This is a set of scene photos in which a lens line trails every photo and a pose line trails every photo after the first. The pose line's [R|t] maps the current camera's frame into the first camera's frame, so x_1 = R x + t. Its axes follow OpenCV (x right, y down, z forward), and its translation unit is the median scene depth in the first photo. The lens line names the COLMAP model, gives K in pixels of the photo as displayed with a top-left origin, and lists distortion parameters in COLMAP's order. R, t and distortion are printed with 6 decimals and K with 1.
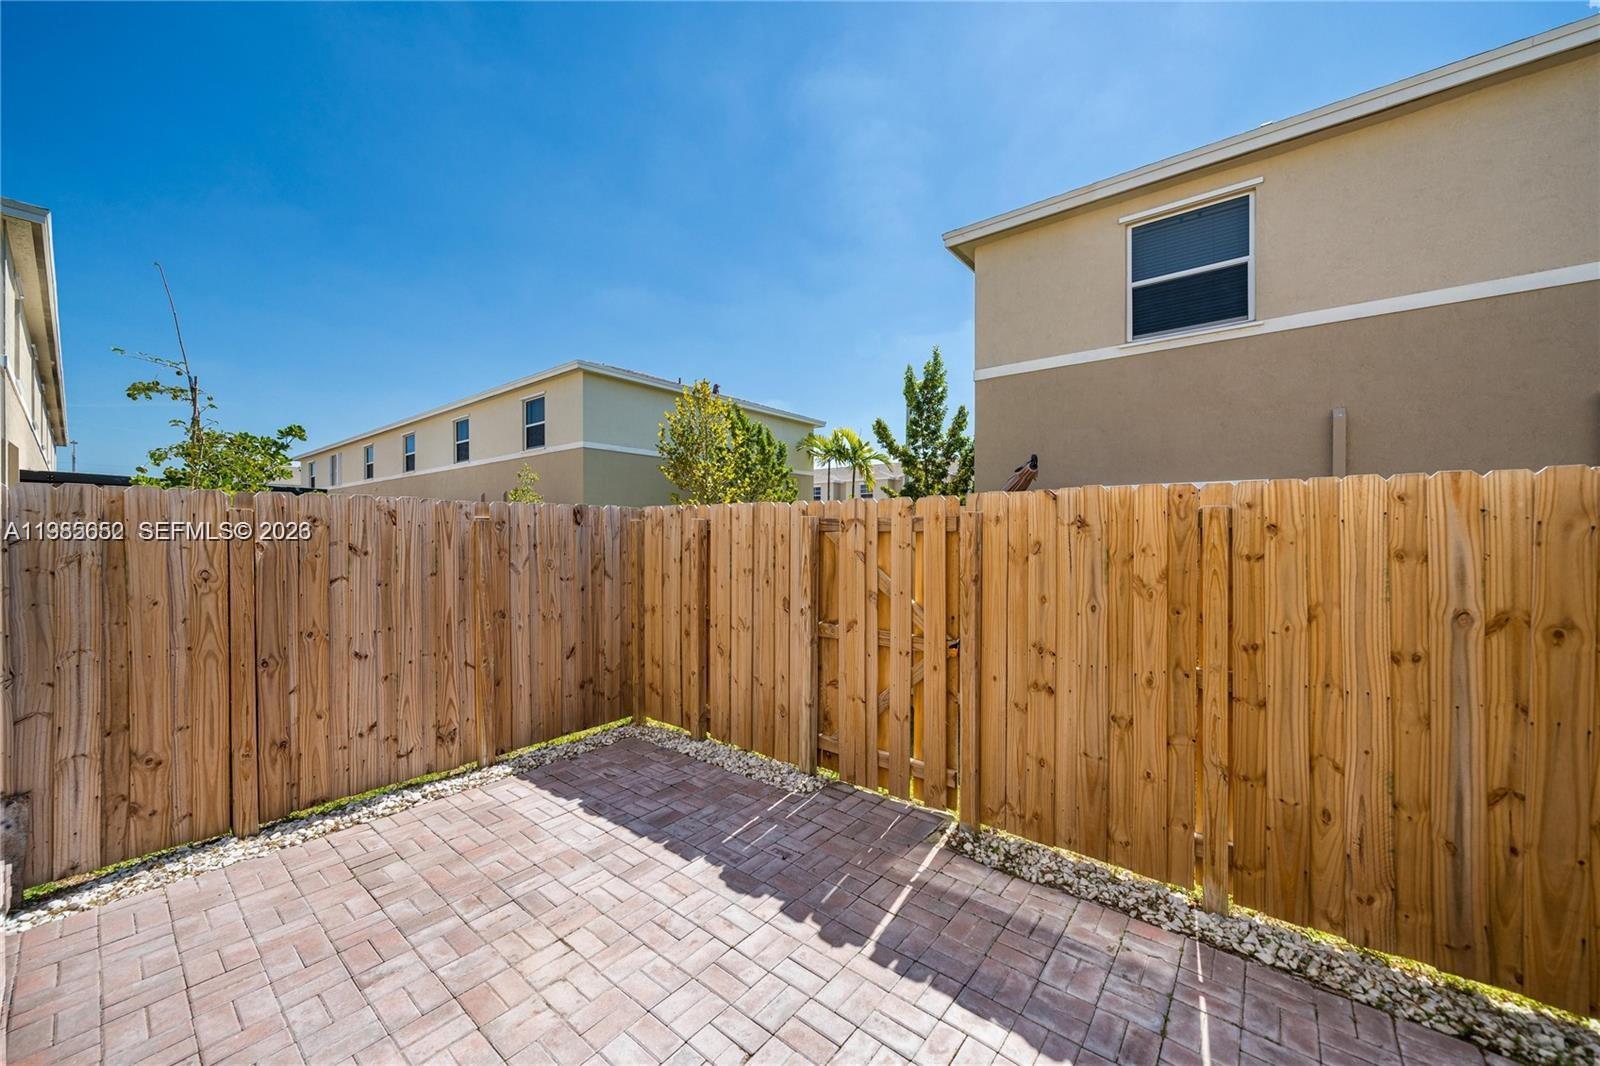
lens RADIAL K [[582.7, 0, 802.5], [0, 582.7, 529.0], [0, 0, 1]] dist [-0.003402, 0.000628]
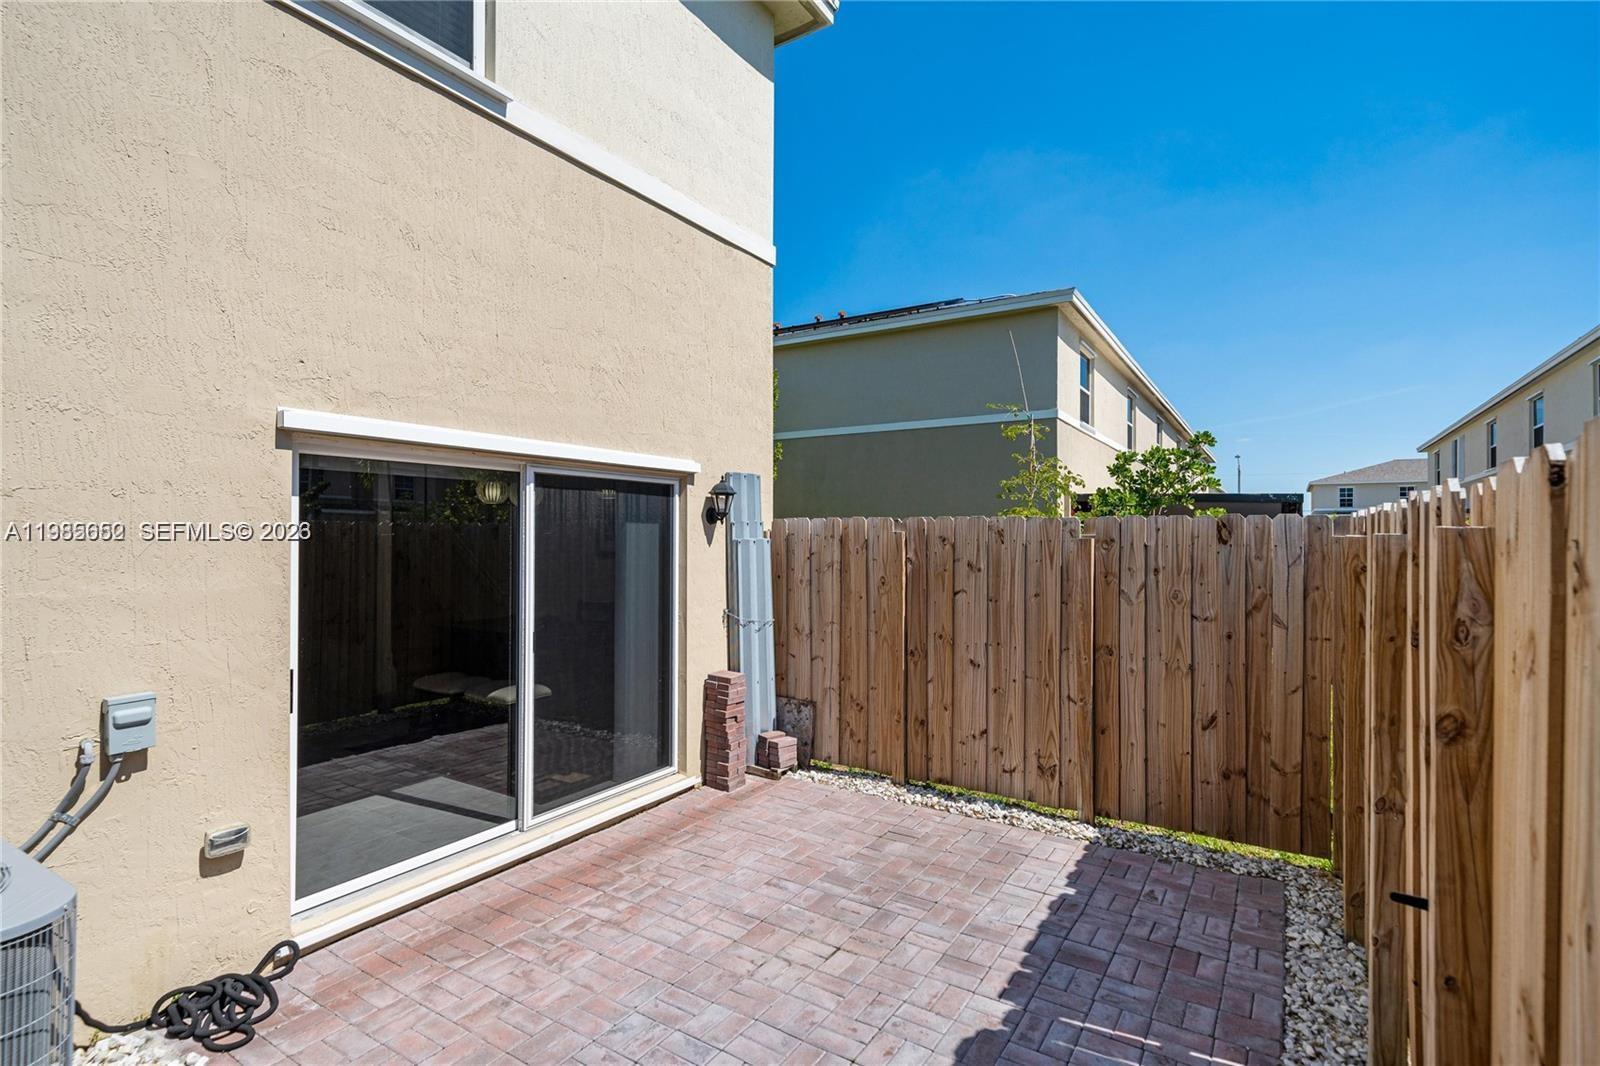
lens RADIAL K [[759.4, 0, 801.7], [0, 759.4, 535.7], [0, 0, 1]] dist [-0.000999, -0.000261]
pose [[0.111516, 0.000970, -0.993762, 0.611890], [-0.002006, 0.999998, 0.000751, -0.022060], [0.993761, 0.001910, 0.111518, 0.517415]]
